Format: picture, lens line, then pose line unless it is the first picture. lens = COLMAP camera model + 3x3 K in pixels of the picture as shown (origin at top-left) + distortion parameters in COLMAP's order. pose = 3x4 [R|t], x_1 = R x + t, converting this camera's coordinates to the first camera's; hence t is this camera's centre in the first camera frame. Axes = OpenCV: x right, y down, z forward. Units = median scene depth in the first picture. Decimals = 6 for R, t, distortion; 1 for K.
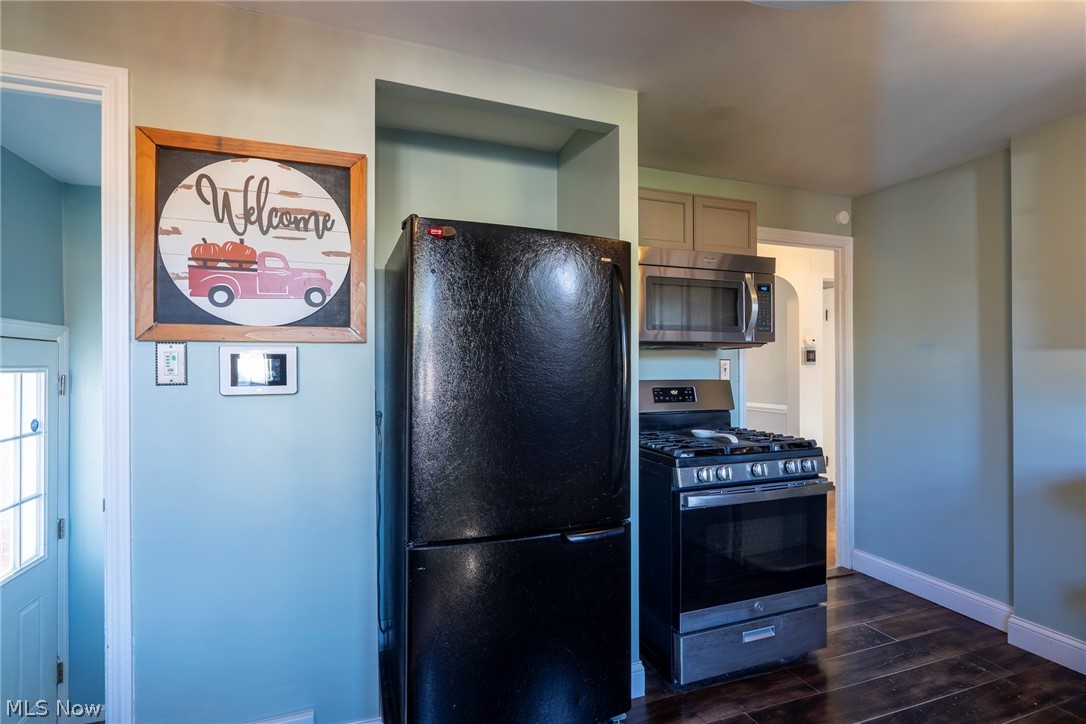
lens RADIAL K [[500.0, 0, 543.0], [0, 500.0, 362.0], [0, 0, 1]] dist [-0.002453, -0.001068]
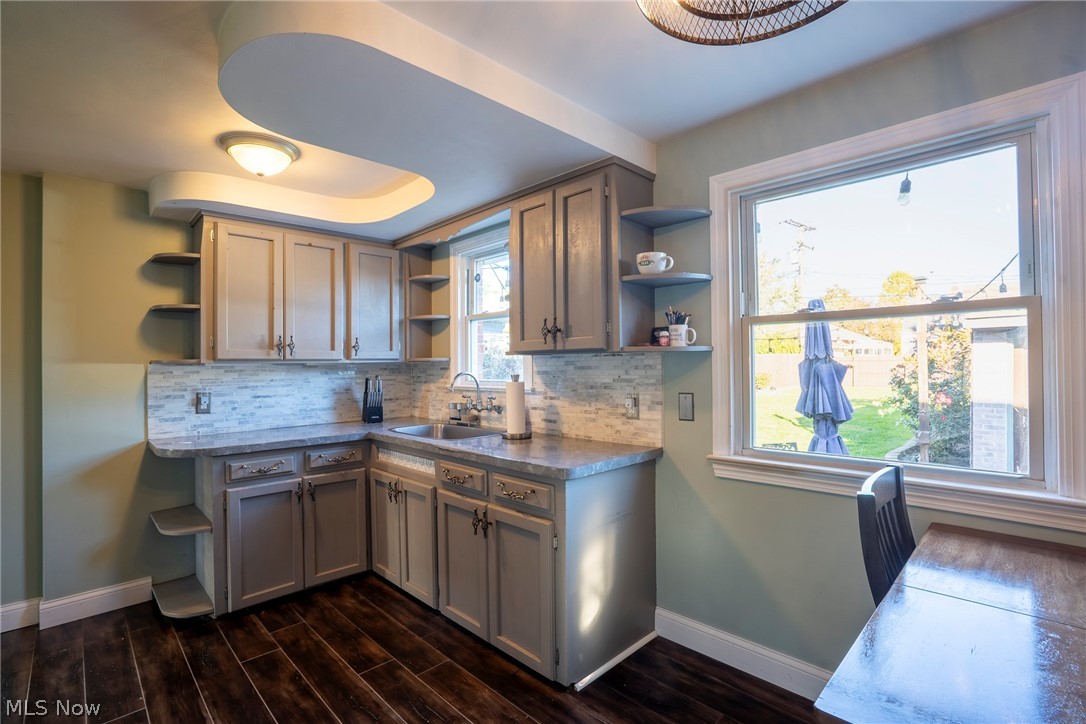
lens RADIAL K [[500.0, 0, 543.0], [0, 500.0, 362.0], [0, 0, 1]] dist [-0.002453, -0.001068]
pose [[-0.423051, 0.014755, 0.905986, -0.551637], [0.006156, 0.999891, -0.013410, -0.004452], [-0.906085, -0.000096, -0.423096, 0.475020]]
